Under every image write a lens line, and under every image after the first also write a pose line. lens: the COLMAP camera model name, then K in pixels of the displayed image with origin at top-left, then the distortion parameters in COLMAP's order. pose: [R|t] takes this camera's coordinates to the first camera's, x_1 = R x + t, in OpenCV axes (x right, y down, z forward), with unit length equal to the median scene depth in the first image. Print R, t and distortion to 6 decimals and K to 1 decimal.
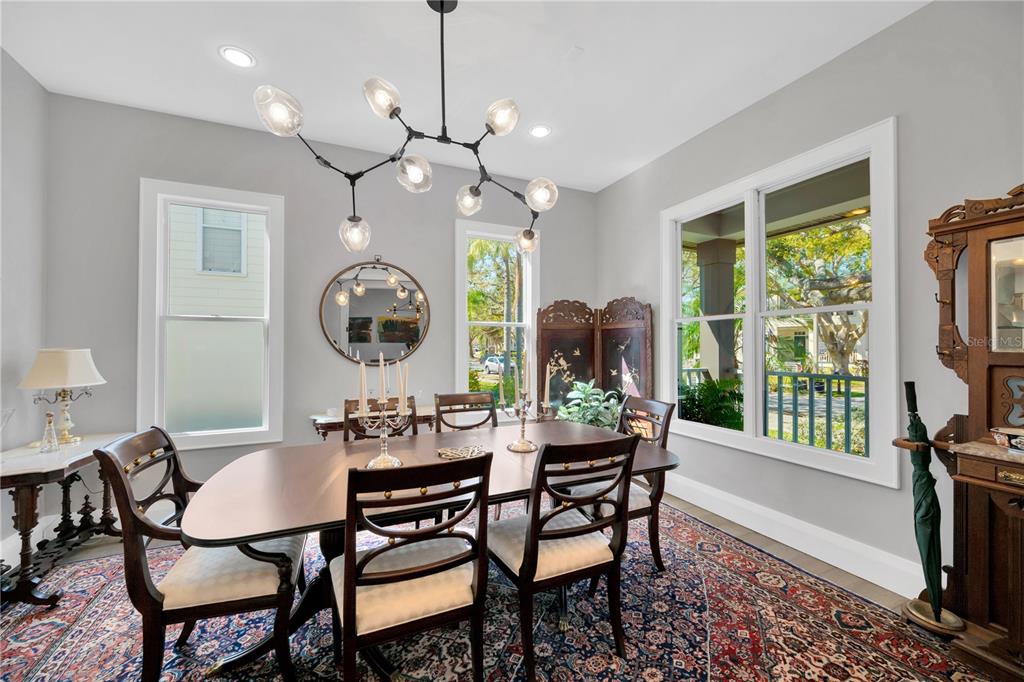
lens RADIAL K [[401.6, 0, 509.7], [0, 401.6, 342.8], [0, 0, 1]] dist [0.006784, -0.000412]
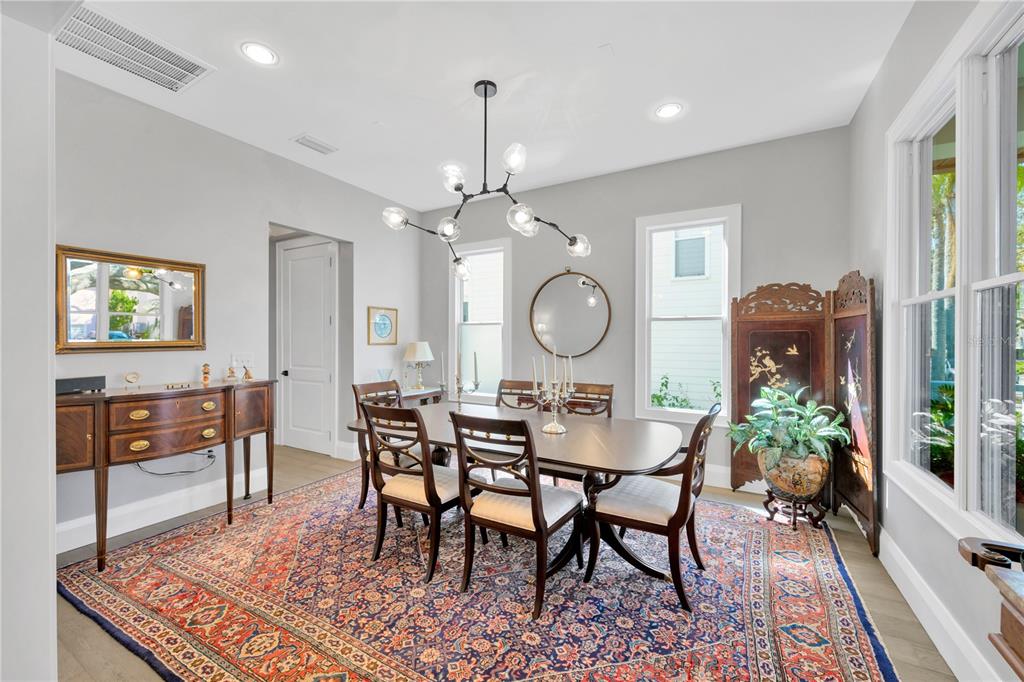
lens RADIAL K [[401.6, 0, 515.9], [0, 401.6, 341.1], [0, 0, 1]] dist [0.006784, -0.000412]
pose [[0.589691, 0.003499, -0.807622, 0.496446], [0.002995, 0.999974, 0.006519, -0.000735], [0.807624, -0.006263, 0.589665, 0.128775]]
